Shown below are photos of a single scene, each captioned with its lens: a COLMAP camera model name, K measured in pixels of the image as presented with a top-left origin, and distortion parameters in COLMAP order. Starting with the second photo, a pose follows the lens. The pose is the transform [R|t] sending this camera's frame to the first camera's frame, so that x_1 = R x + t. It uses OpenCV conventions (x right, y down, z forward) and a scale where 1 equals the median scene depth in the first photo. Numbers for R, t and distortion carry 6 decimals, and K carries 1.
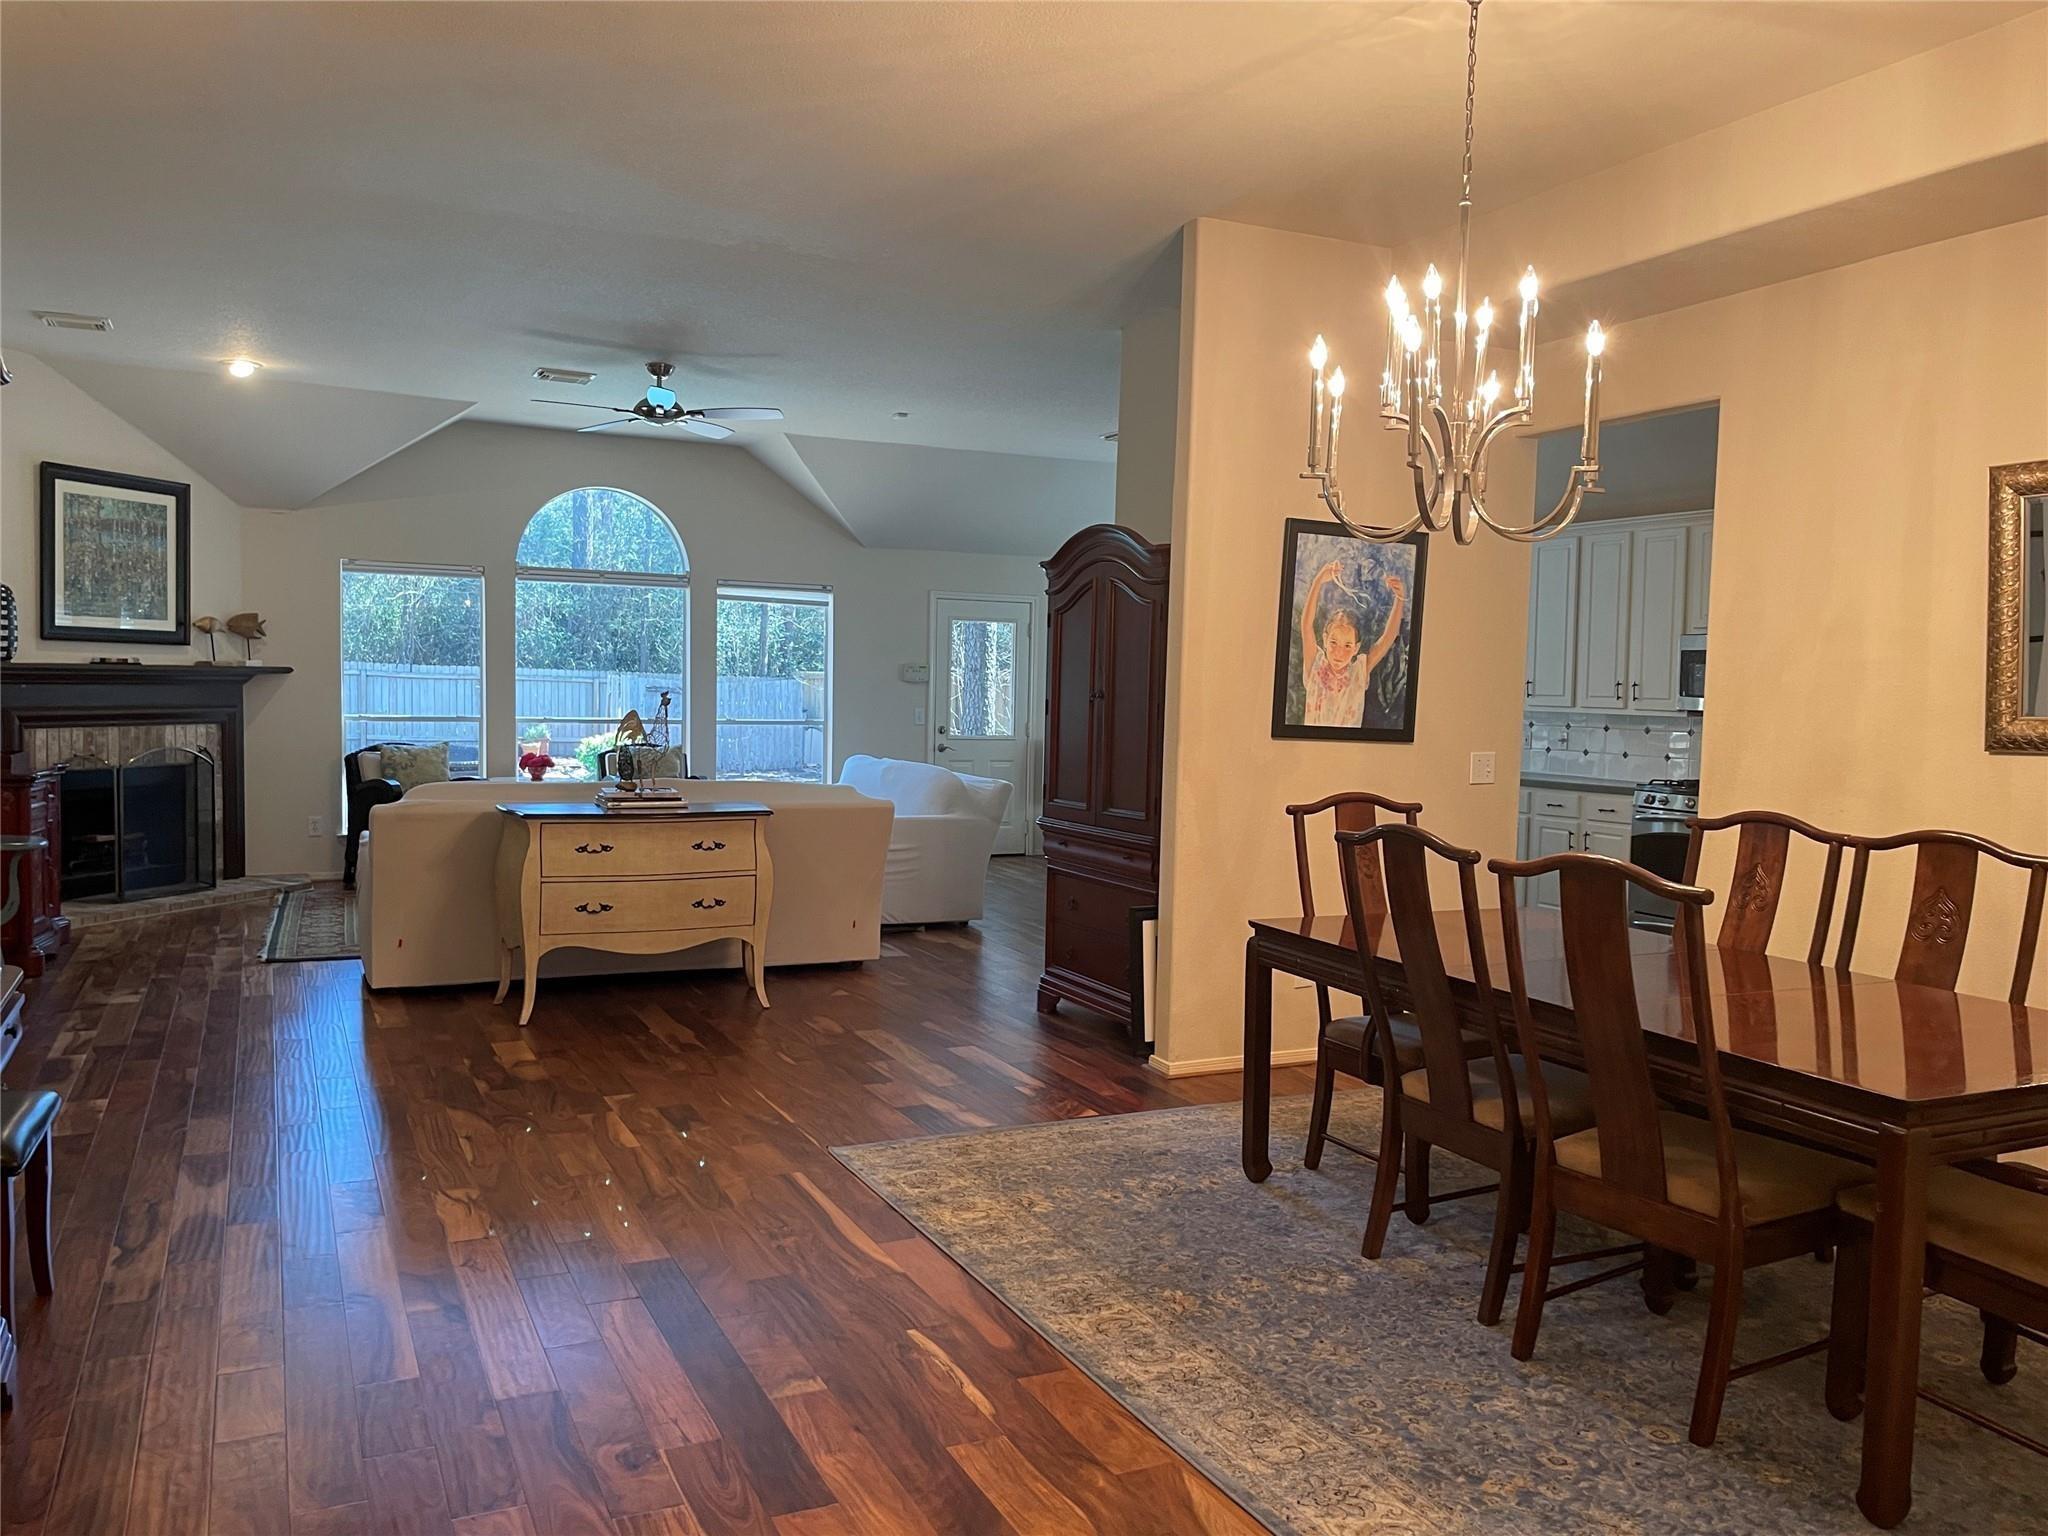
lens RADIAL K [[1558.6, 0, 1023.9], [0, 1558.6, 771.8], [0, 0, 1]] dist [0.054240, -0.055507]
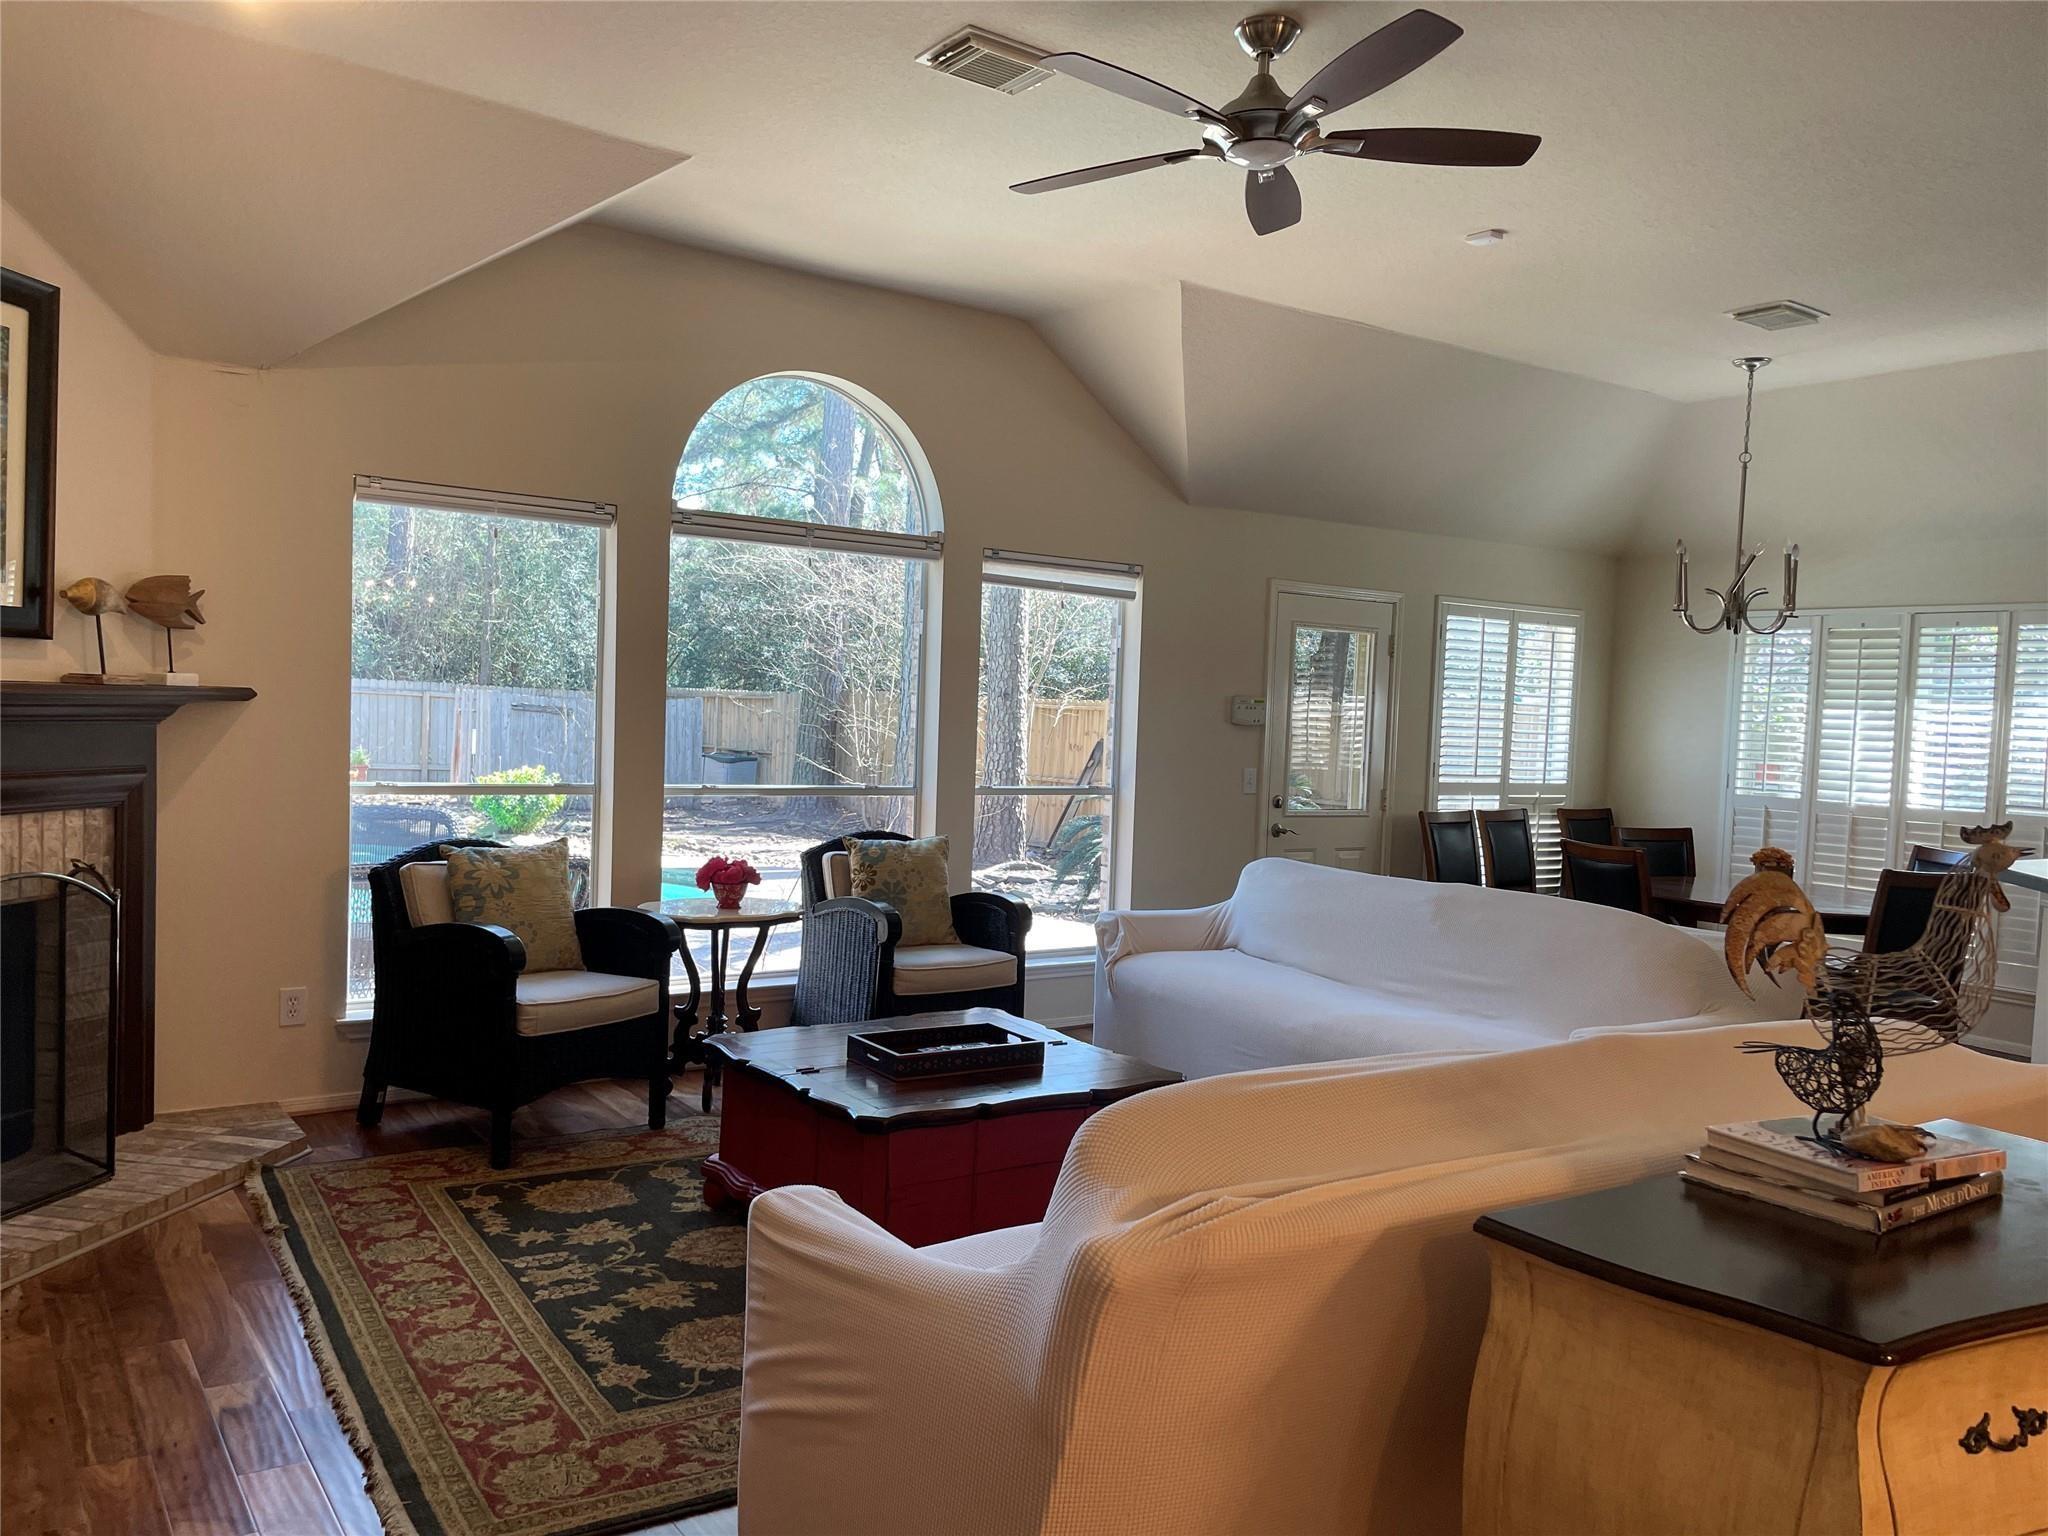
lens RADIAL K [[1558.6, 0, 1028.2], [0, 1558.6, 785.2], [0, 0, 1]] dist [0.054240, -0.055507]
pose [[0.988906, 0.010428, 0.148173, -0.319767], [-0.009970, 0.999943, -0.003833, -0.039296], [-0.148205, 0.002313, 0.988954, 0.509560]]
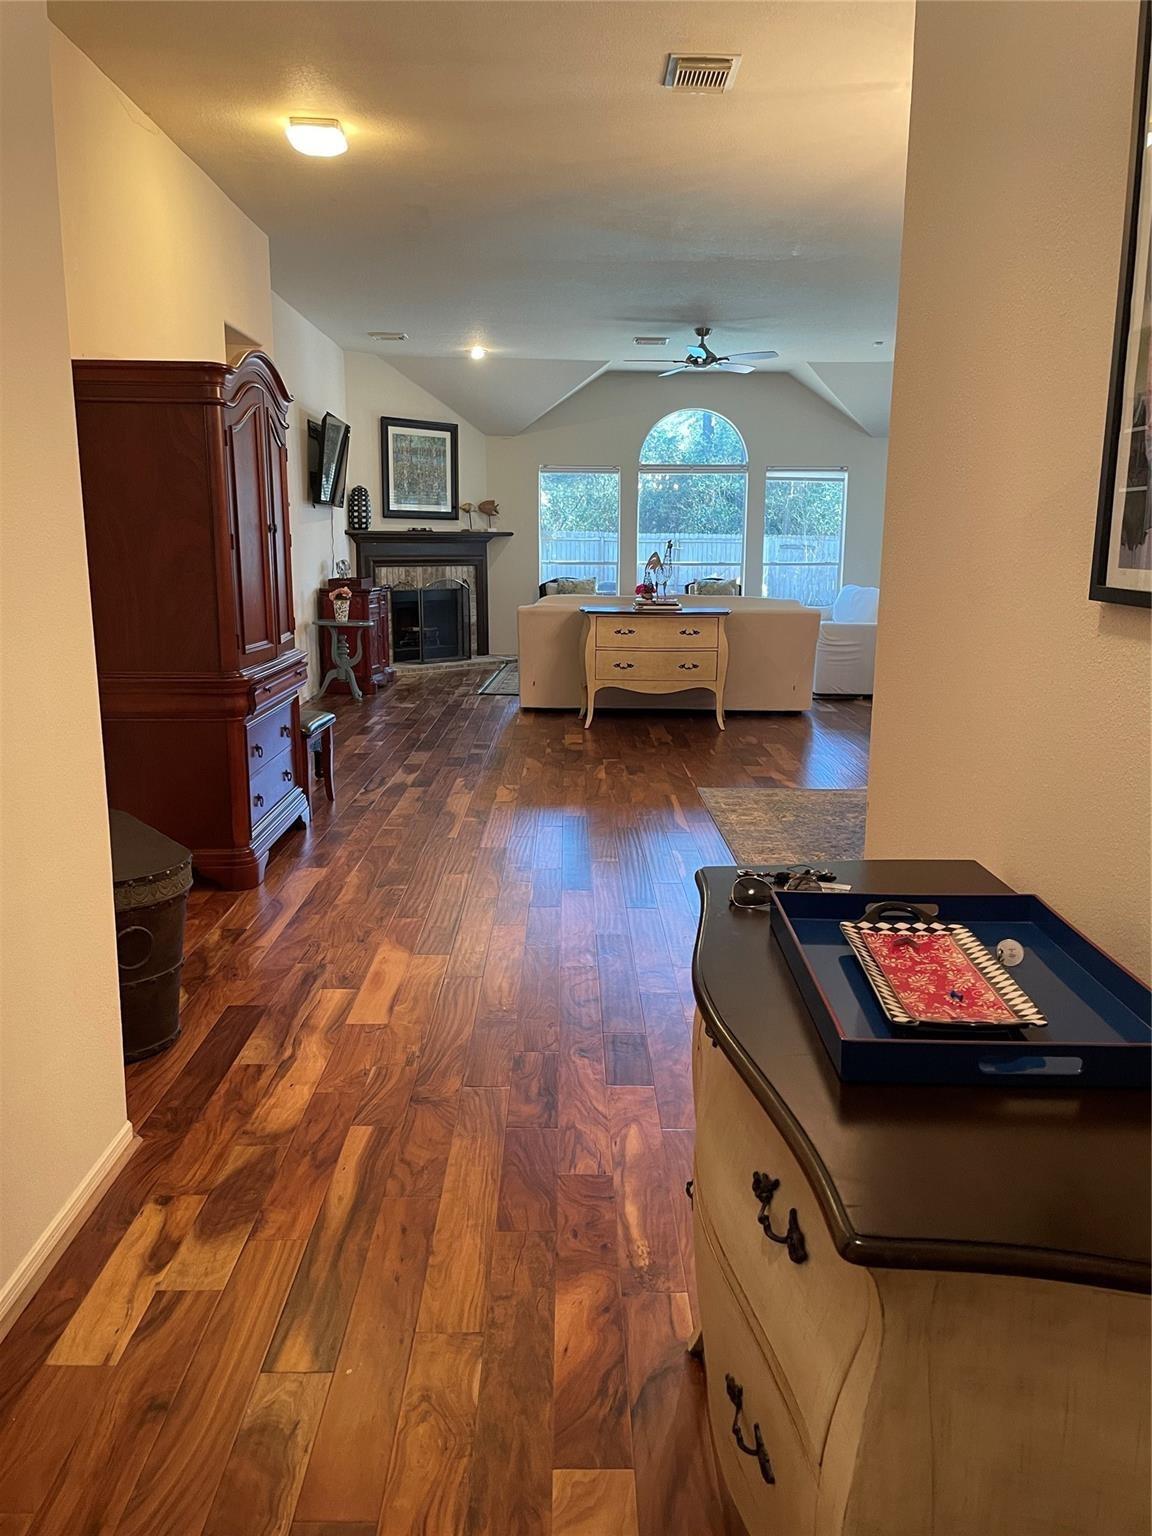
lens RADIAL K [[1169.0, 0, 588.6], [0, 1169.0, 796.4], [0, 0, 1]] dist [0.054240, -0.055507]
pose [[0.905411, 0.076575, -0.417573, 0.173992], [-0.011455, 0.987647, 0.156278, 0.018413], [0.424381, -0.136712, 0.895103, -0.153244]]
